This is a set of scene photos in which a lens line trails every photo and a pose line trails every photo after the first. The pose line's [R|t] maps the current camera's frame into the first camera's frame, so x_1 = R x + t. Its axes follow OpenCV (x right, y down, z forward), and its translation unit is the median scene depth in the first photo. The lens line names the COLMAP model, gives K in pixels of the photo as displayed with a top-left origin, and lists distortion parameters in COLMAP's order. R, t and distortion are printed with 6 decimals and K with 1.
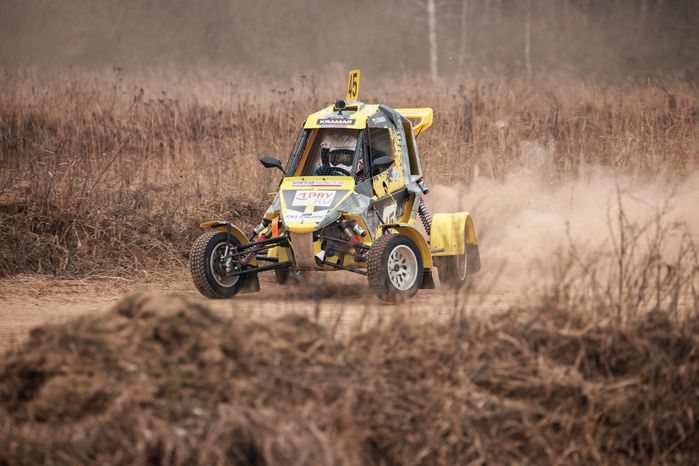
lens RADIAL K [[2622.6, 0, 349.5], [0, 2622.6, 233.0], [0, 0, 1]] dist [-0.137675, -0.237562]
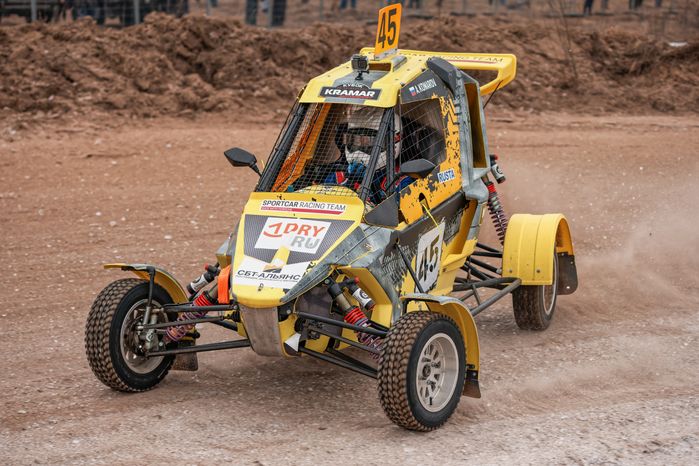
lens RADIAL K [[2145.2, 0, 349.5], [0, 2145.2, 233.0], [0, 0, 1]] dist [0.097971, 0.147908]
pose [[0.997402, 0.034165, -0.063418, 0.028912], [-0.029204, 0.996559, 0.077567, -0.049610], [0.065850, -0.075514, 0.994968, 0.494750]]
